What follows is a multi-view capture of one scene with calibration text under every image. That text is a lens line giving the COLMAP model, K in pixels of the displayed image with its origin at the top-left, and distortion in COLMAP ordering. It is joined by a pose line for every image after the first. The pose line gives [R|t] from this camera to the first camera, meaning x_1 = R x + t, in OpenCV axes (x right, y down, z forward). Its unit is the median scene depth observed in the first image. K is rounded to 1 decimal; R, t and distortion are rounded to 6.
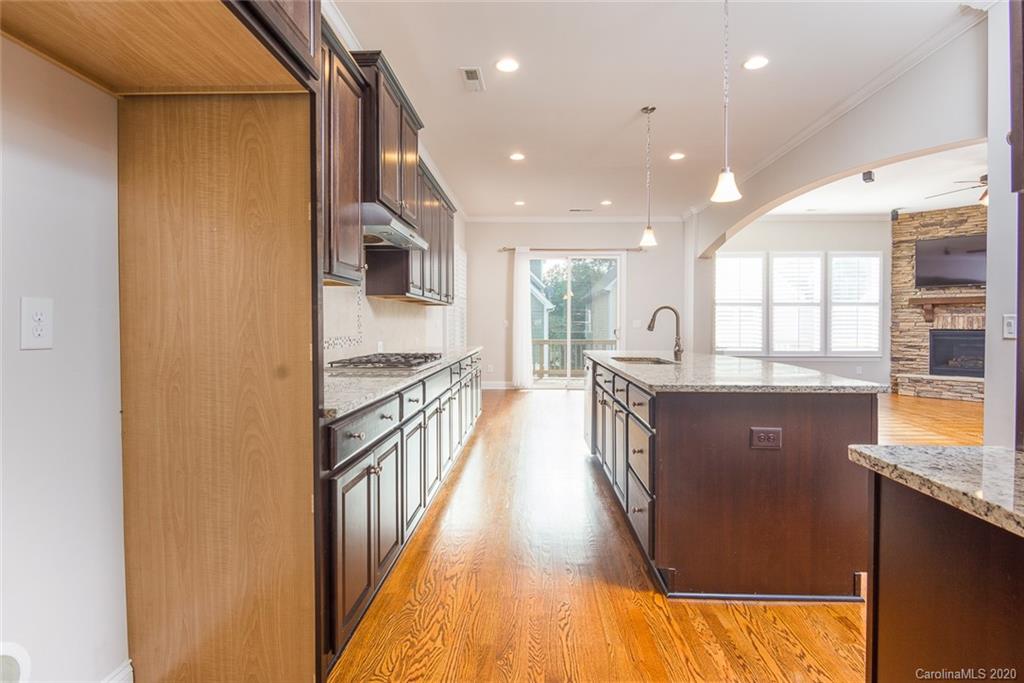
lens RADIAL K [[497.5, 0, 521.1], [0, 497.5, 331.2], [0, 0, 1]] dist [0.012423, -0.013479]
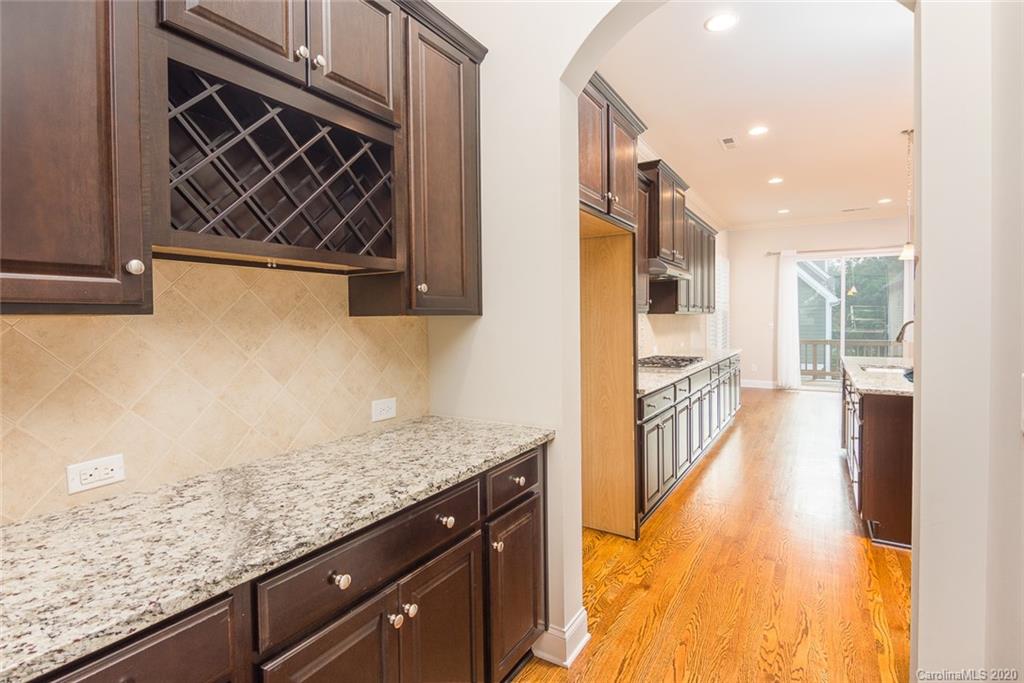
lens RADIAL K [[497.5, 0, 521.1], [0, 497.5, 331.2], [0, 0, 1]] dist [0.012423, -0.013479]
pose [[0.870450, 0.002616, -0.492251, 0.079277], [0.003368, 0.999931, 0.011270, -0.045602], [0.492246, -0.011468, 0.870381, -0.436101]]
